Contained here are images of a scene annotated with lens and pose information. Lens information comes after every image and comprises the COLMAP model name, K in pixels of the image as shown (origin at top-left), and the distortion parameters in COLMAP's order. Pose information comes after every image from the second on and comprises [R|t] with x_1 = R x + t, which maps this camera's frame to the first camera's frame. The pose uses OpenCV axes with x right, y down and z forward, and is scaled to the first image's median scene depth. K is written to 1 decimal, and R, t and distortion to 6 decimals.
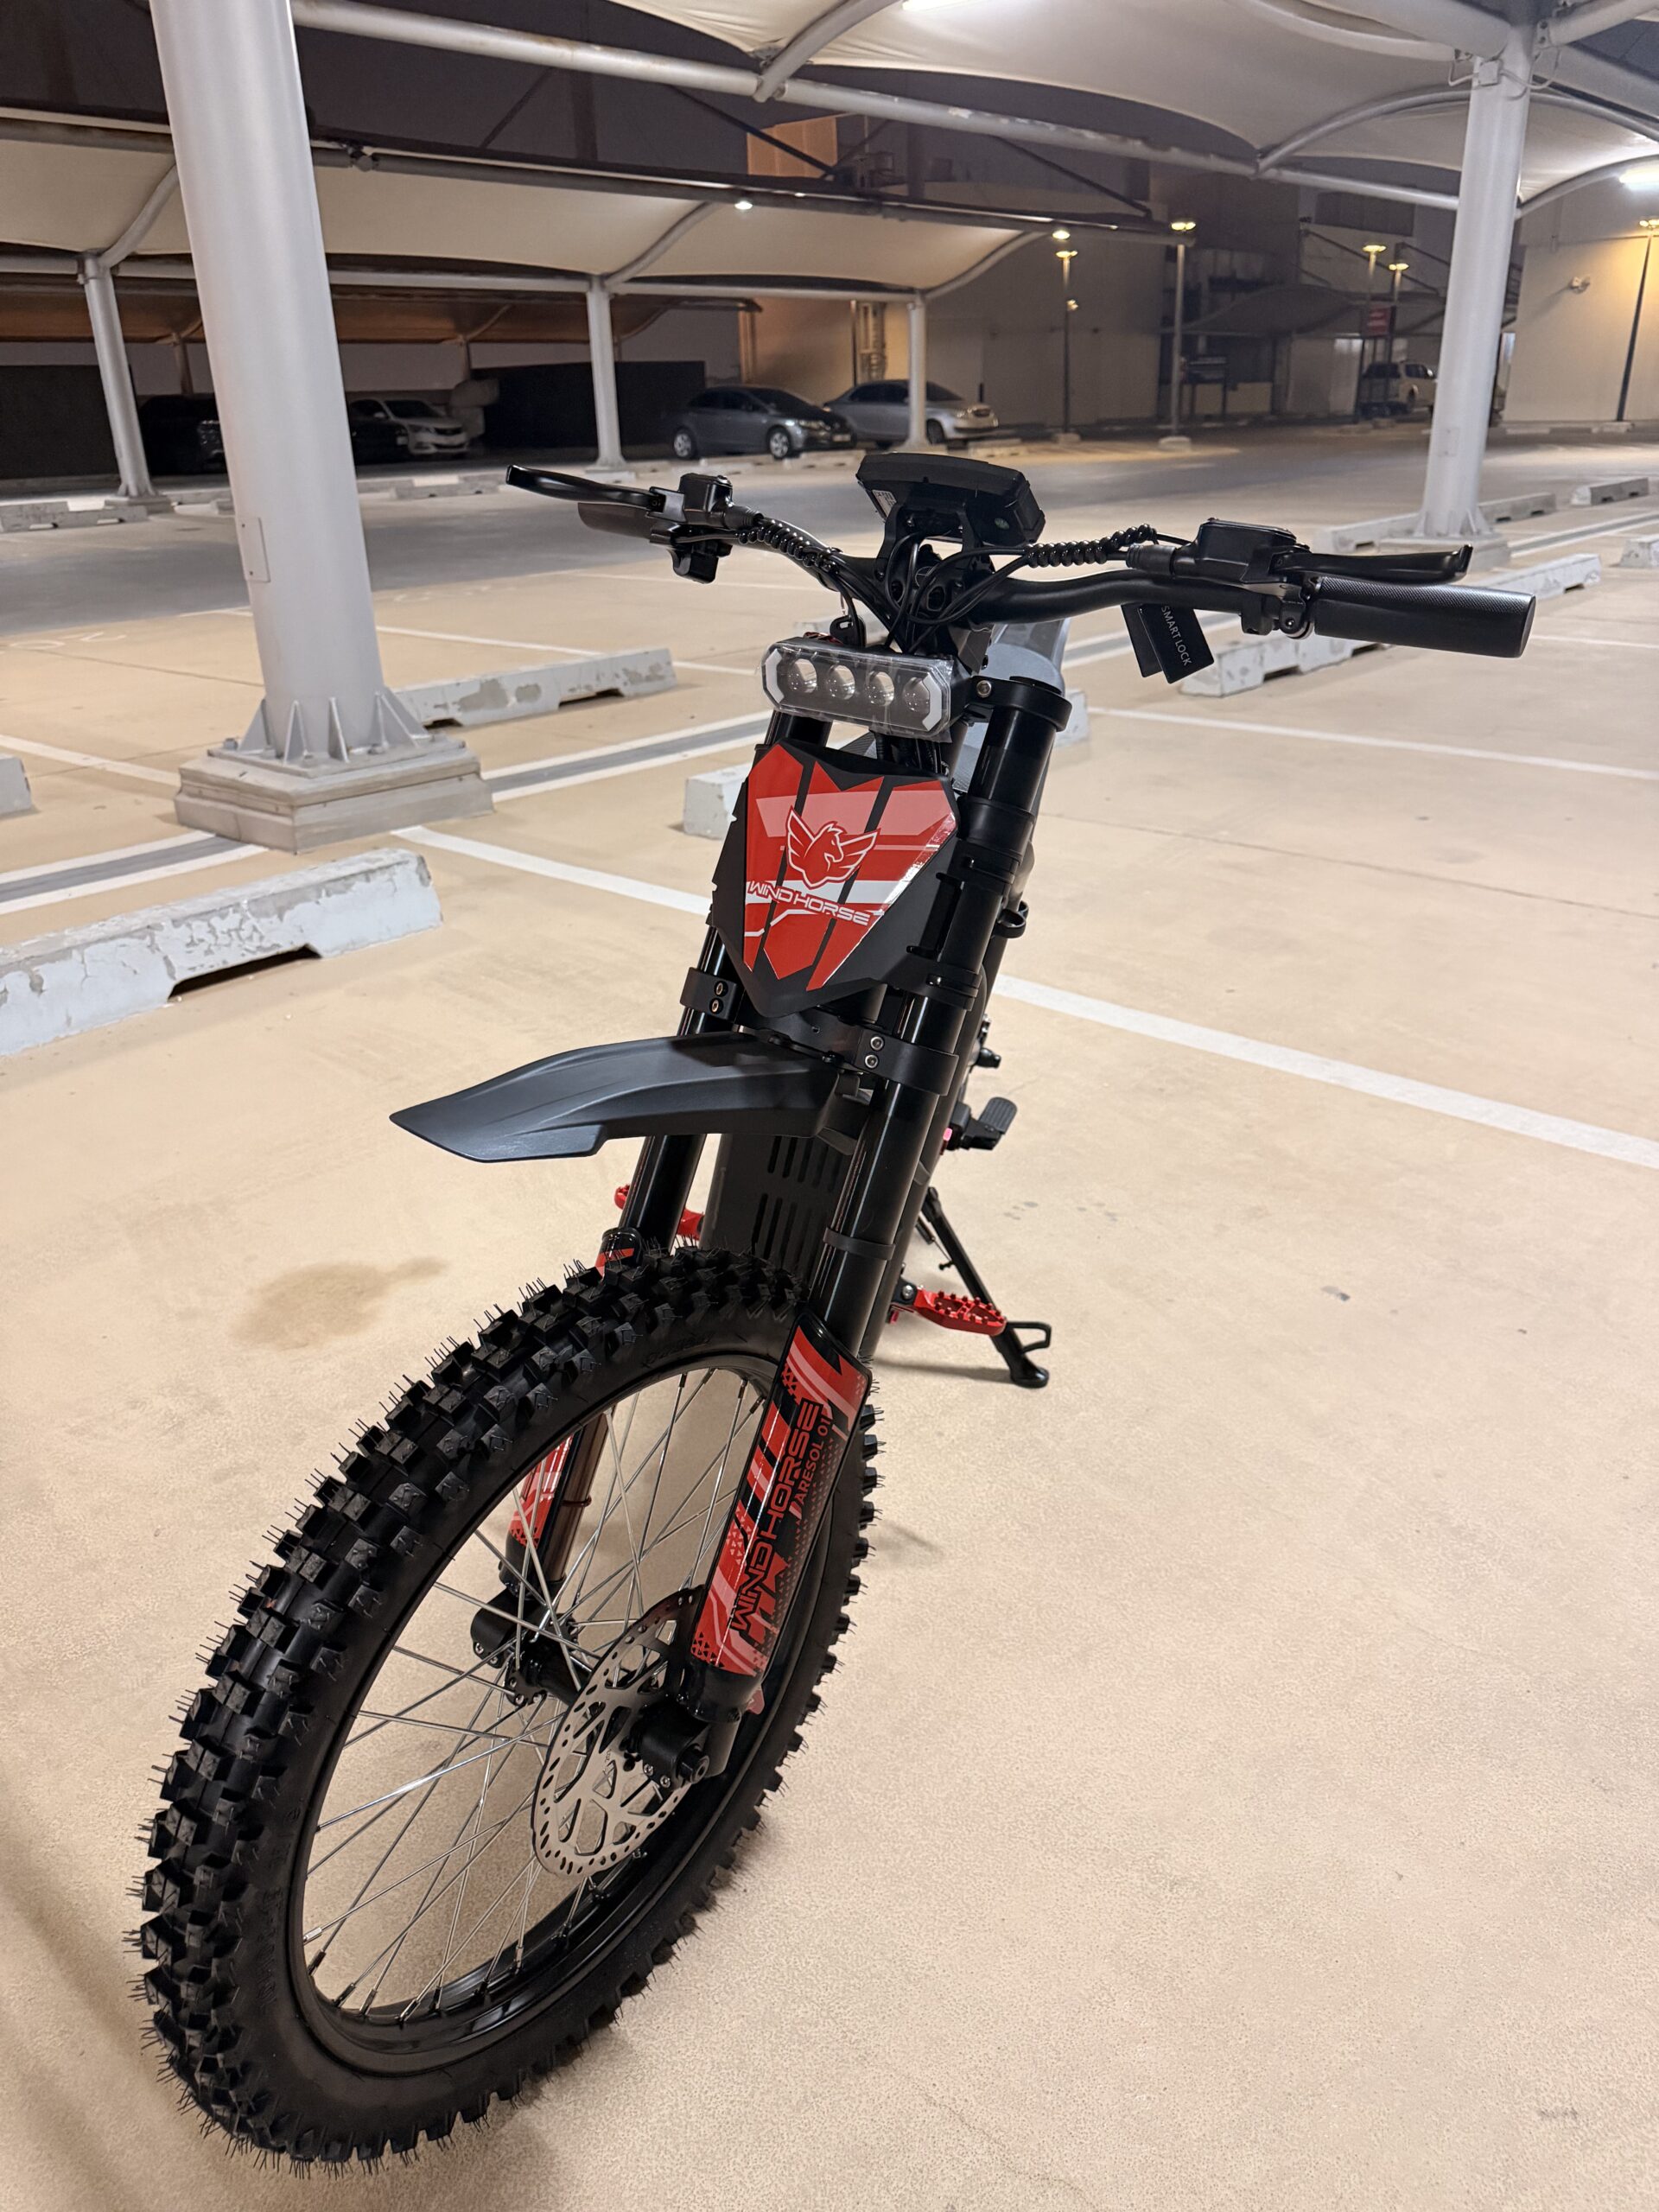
lens RADIAL K [[1564.0, 0, 827.2], [0, 1564.0, 1116.7], [0, 0, 1]] dist [0.057492, -0.081107]
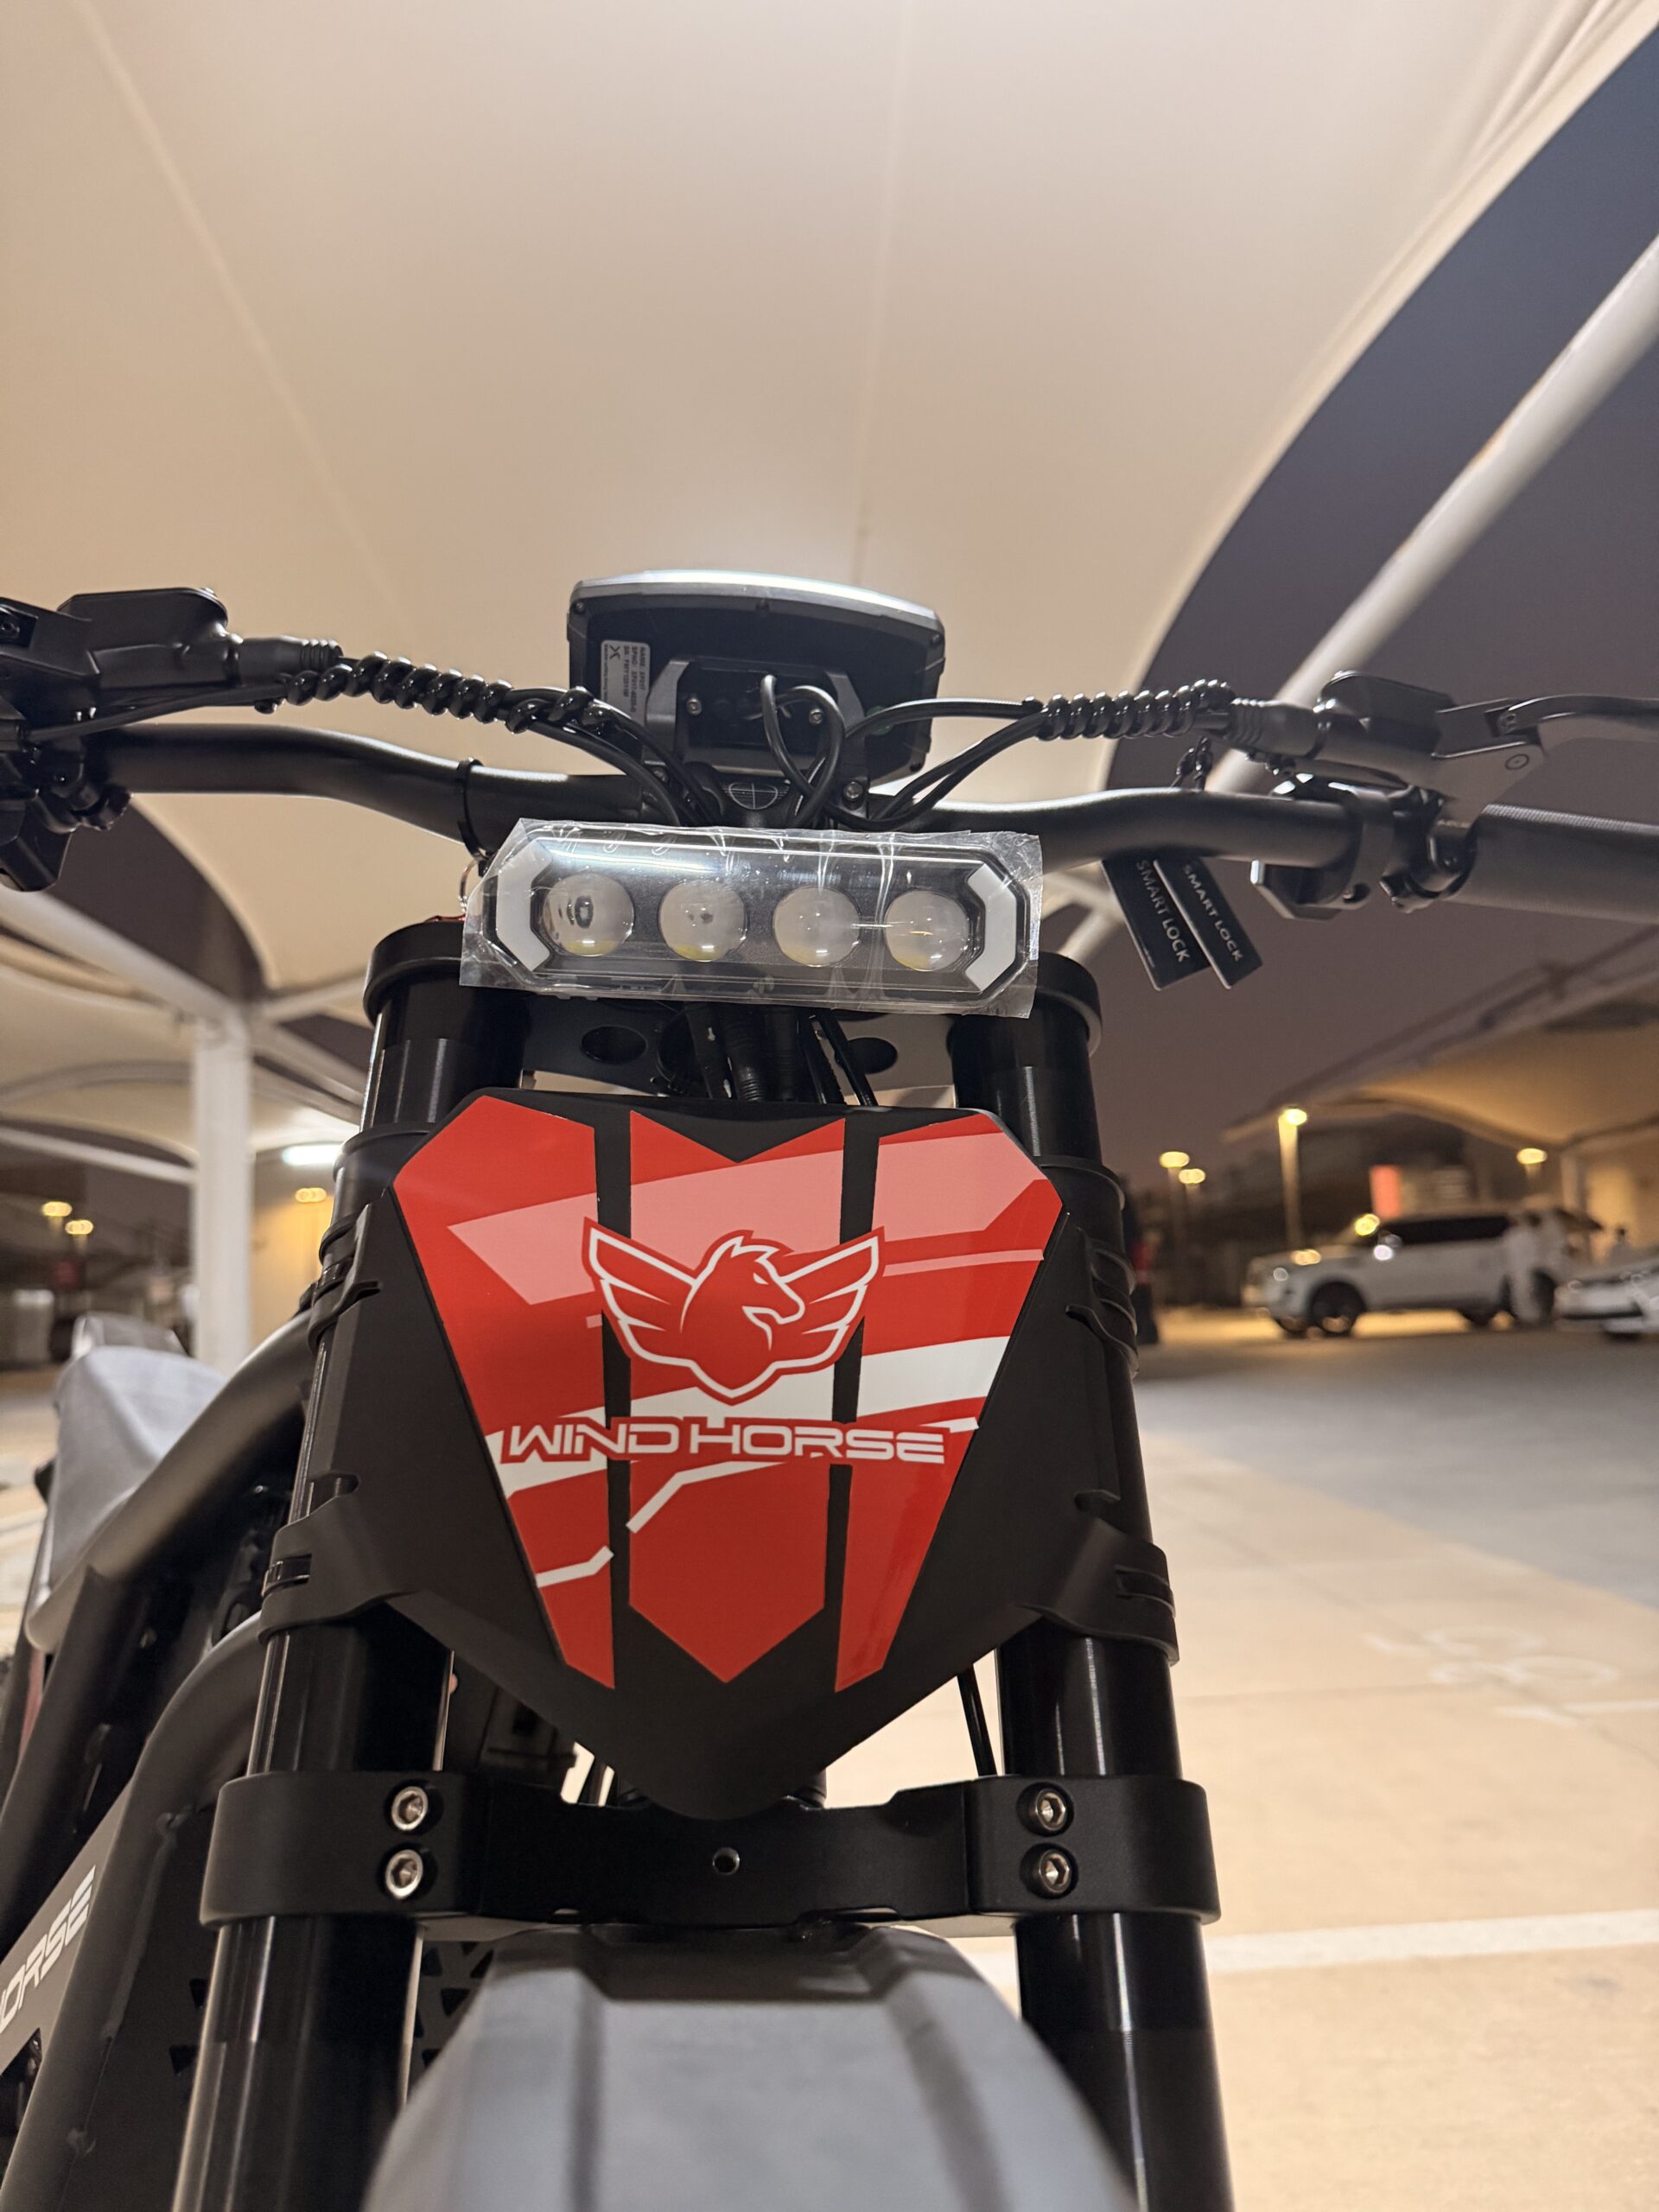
lens RADIAL K [[1564.0, 0, 827.2], [0, 1564.0, 1116.7], [0, 0, 1]] dist [0.057492, -0.081107]
pose [[0.698944, 0.096298, 0.708663, -0.250955], [0.322525, 0.841968, -0.432514, -0.040904], [-0.638322, 0.530865, 0.557430, 0.756196]]
